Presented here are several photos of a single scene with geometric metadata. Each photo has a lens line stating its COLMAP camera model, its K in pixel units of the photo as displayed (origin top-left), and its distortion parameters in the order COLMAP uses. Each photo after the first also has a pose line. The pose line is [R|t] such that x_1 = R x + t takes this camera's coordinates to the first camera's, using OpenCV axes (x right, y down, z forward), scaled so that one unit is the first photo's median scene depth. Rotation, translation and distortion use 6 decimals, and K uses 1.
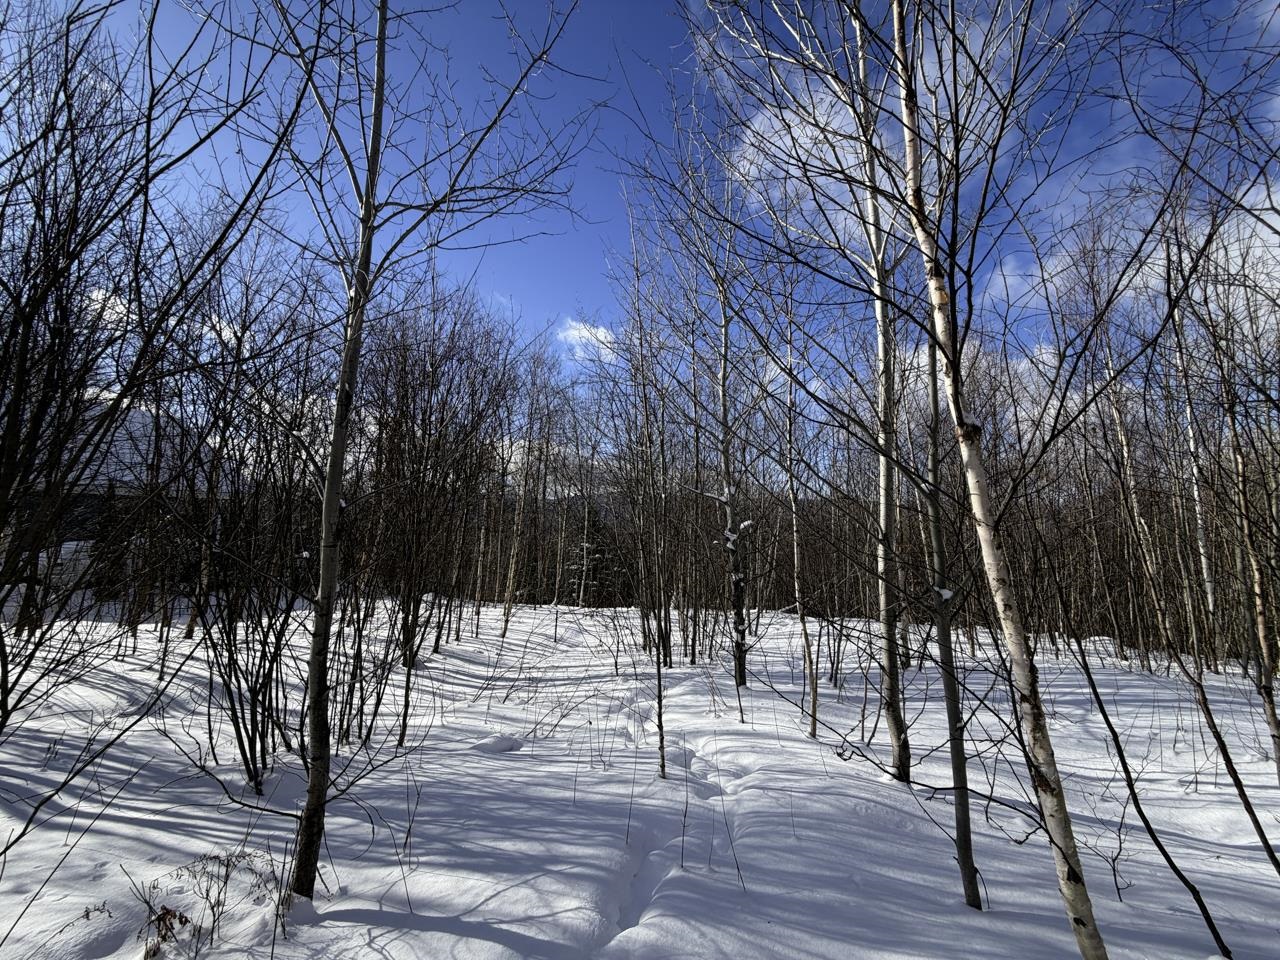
lens RADIAL K [[503.7, 0, 638.4], [0, 503.7, 482.2], [0, 0, 1]] dist [-0.000902, 0.000653]
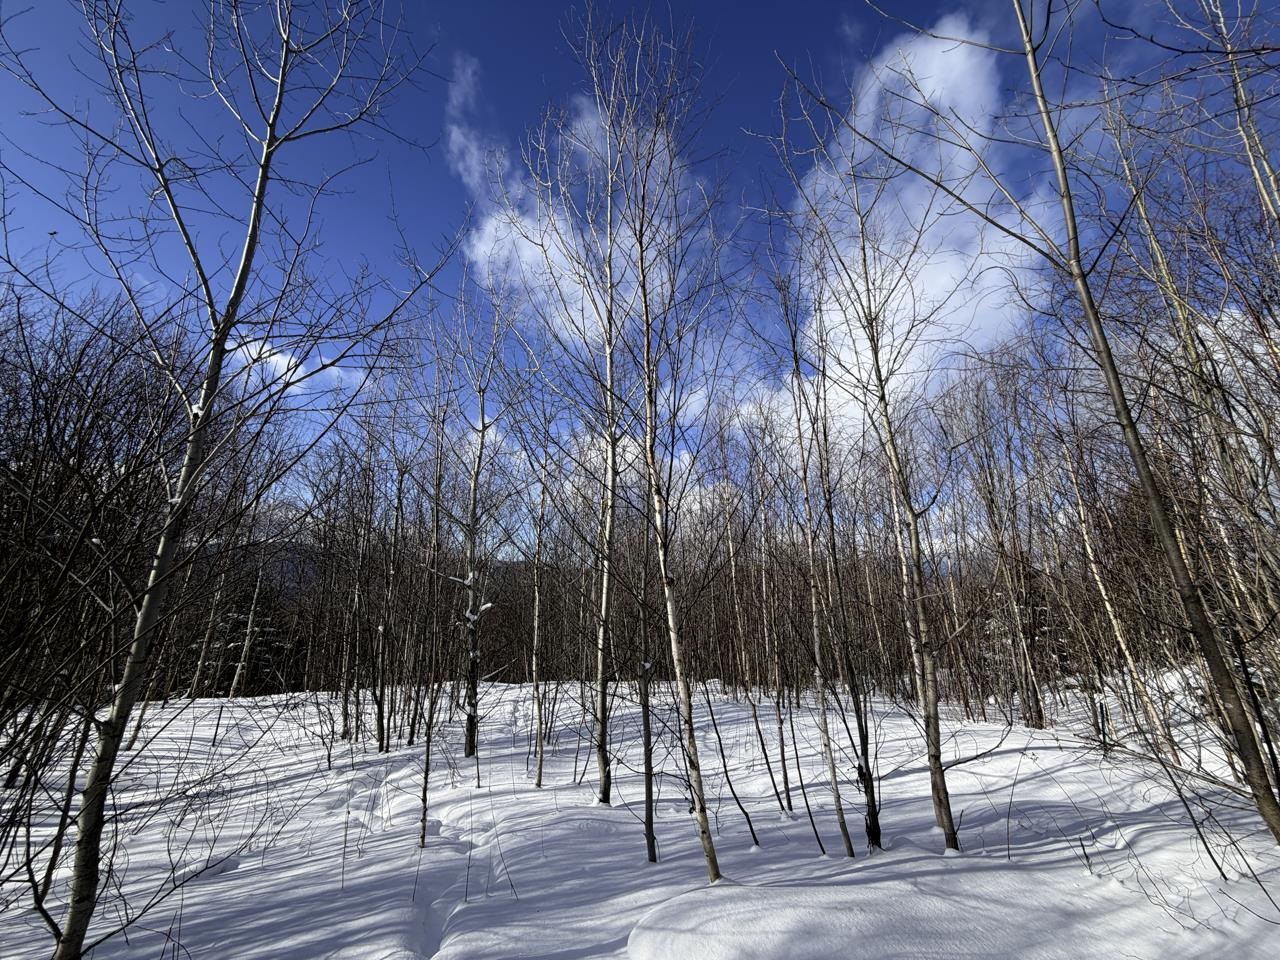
lens RADIAL K [[503.7, 0, 639.3], [0, 503.7, 480.3], [0, 0, 1]] dist [-0.000902, 0.000653]
pose [[0.829457, 0.125129, 0.544374, -0.224195], [-0.057783, 0.988579, -0.139189, -0.085822], [-0.555573, 0.083996, 0.827214, -0.236131]]
